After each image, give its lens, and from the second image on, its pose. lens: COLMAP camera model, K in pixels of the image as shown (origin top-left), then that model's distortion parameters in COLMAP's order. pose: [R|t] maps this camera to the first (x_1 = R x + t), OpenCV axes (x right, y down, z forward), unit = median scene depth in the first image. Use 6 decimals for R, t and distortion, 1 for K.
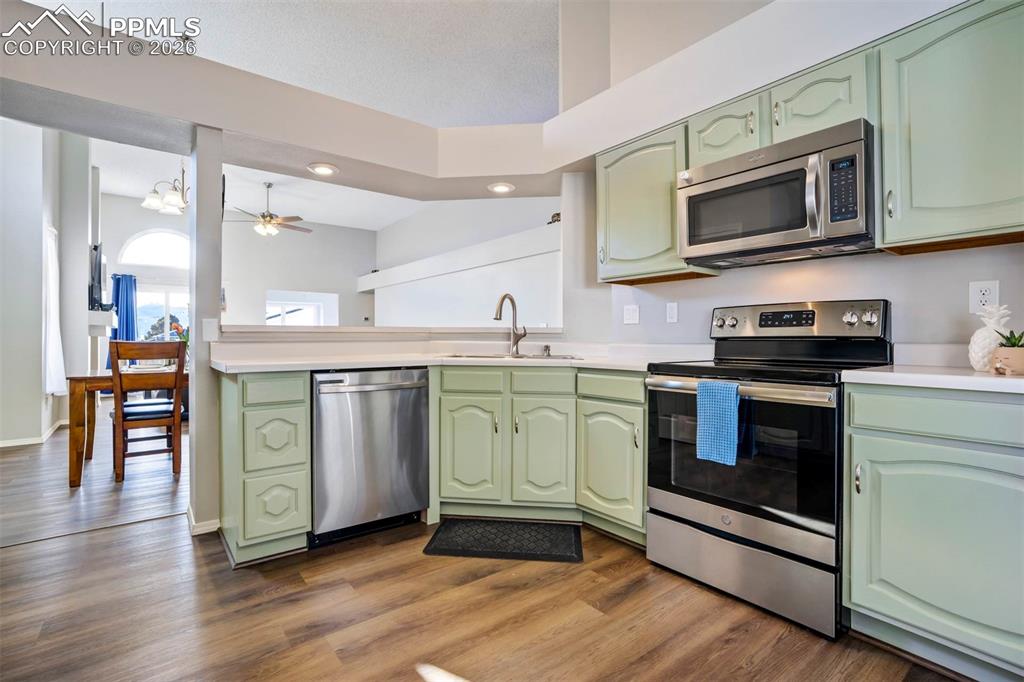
lens RADIAL K [[475.8, 0, 505.0], [0, 475.8, 337.0], [0, 0, 1]] dist [-0.063179, 0.031307]
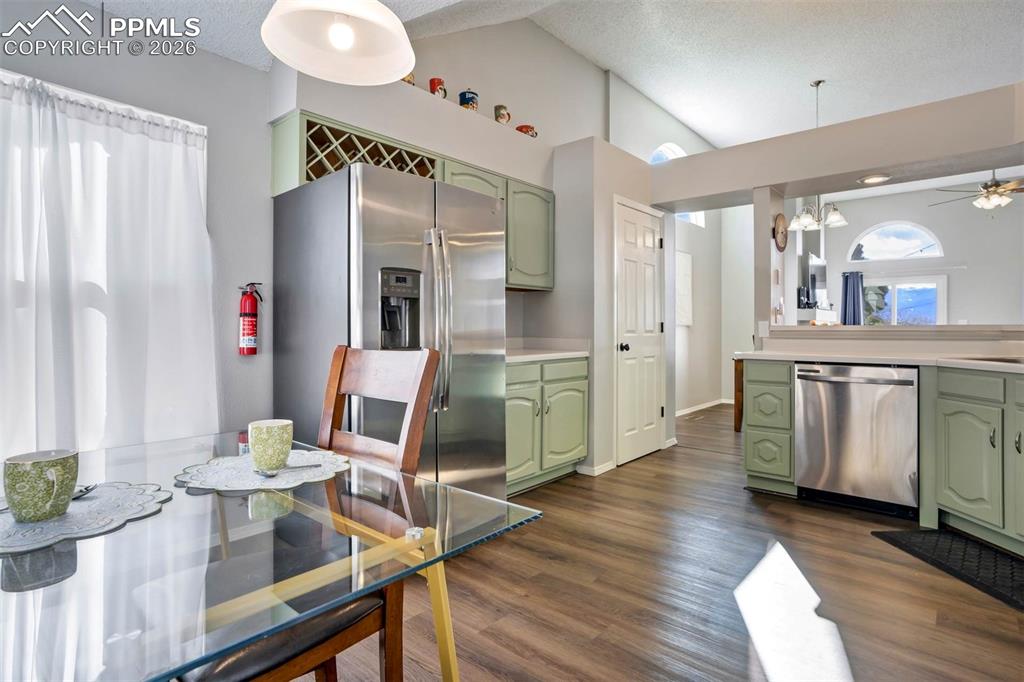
lens RADIAL K [[519.2, 0, 513.3], [0, 519.2, 327.2], [0, 0, 1]] dist [-0.014913, -0.000053]
pose [[0.195809, -0.000210, -0.980642, 0.757016], [0.001127, 0.999999, 0.000011, -0.021571], [0.980641, -0.001107, 0.195809, -0.054231]]
